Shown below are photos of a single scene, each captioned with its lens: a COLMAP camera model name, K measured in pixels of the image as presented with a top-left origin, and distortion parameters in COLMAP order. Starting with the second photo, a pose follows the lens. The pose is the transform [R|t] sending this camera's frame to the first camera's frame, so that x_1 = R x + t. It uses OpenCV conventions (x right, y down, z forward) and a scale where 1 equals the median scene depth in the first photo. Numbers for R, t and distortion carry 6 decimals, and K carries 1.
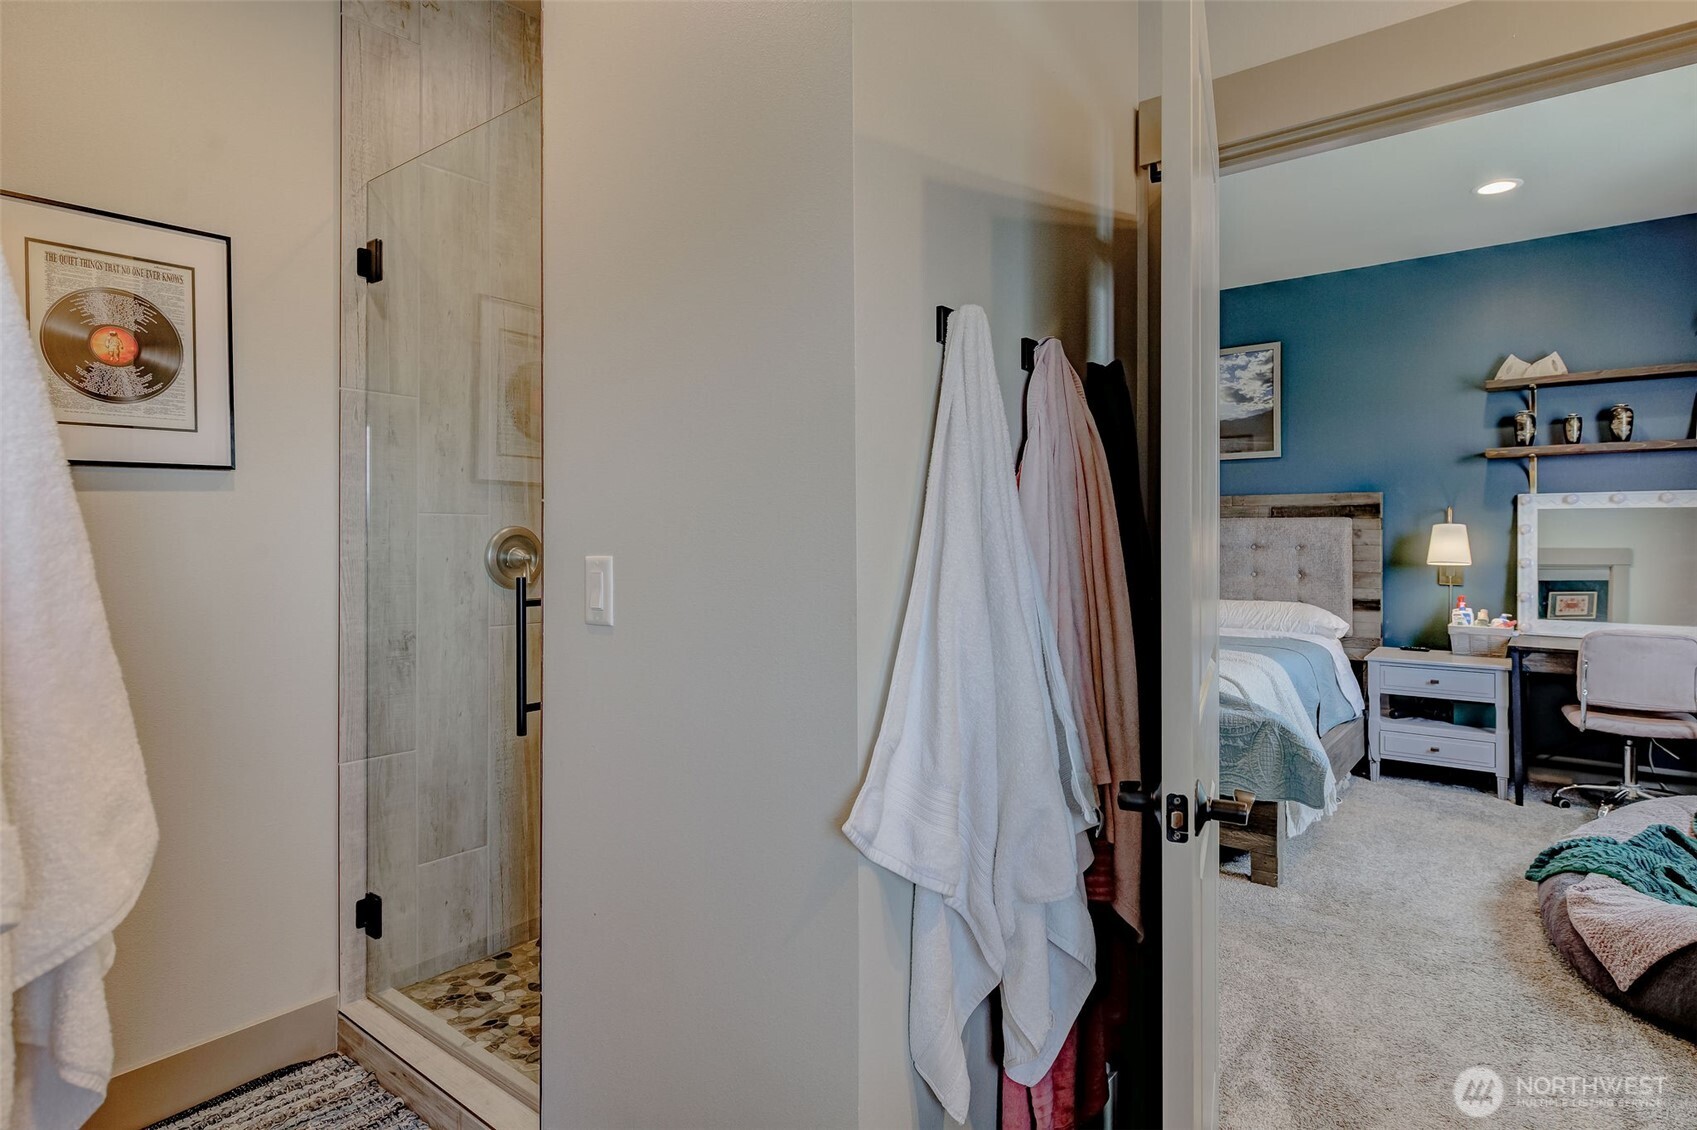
lens RADIAL K [[957.8, 0, 847.9], [0, 957.8, 551.9], [0, 0, 1]] dist [-0.000096, -0.000555]
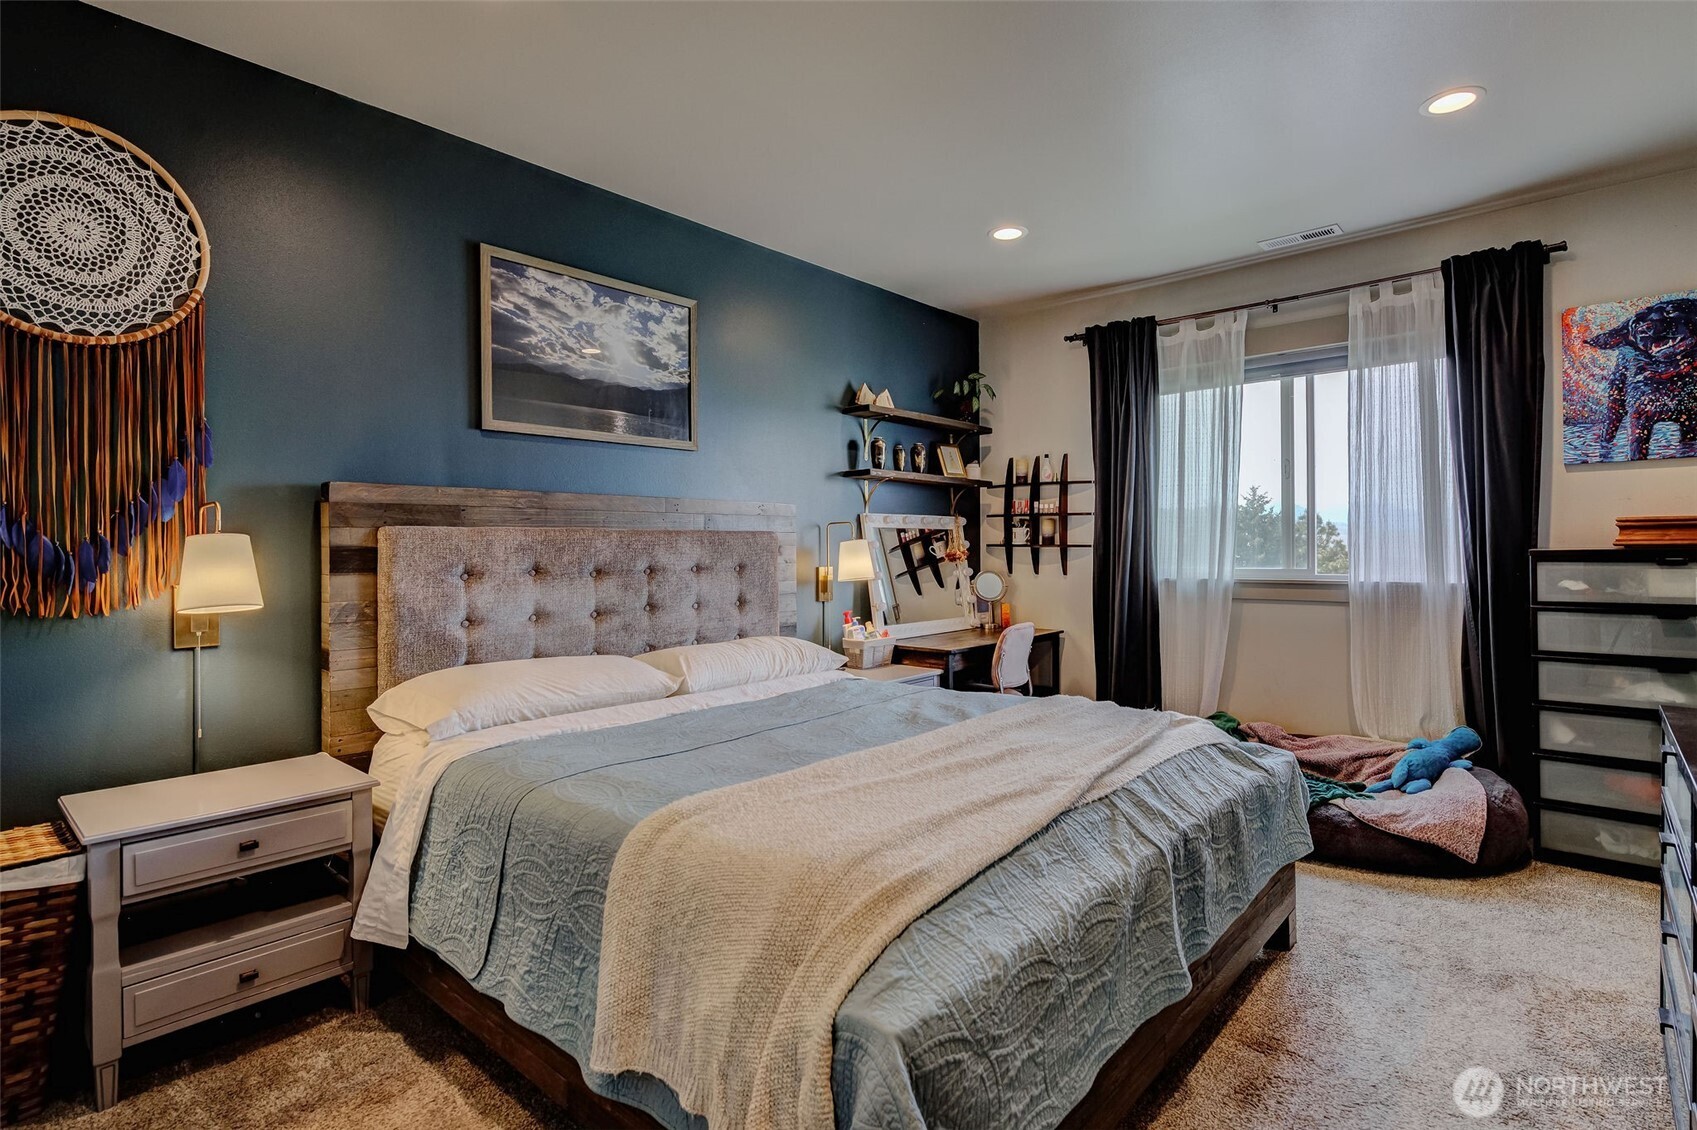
lens RADIAL K [[841.7, 0, 841.6], [0, 841.7, 538.5], [0, 0, 1]] dist [0.003599, -0.002267]
pose [[0.000227, -0.009215, 0.999958, -0.222979], [0.014158, 0.999857, 0.009211, -0.033051], [-0.999900, 0.014155, 0.000357, 0.876203]]
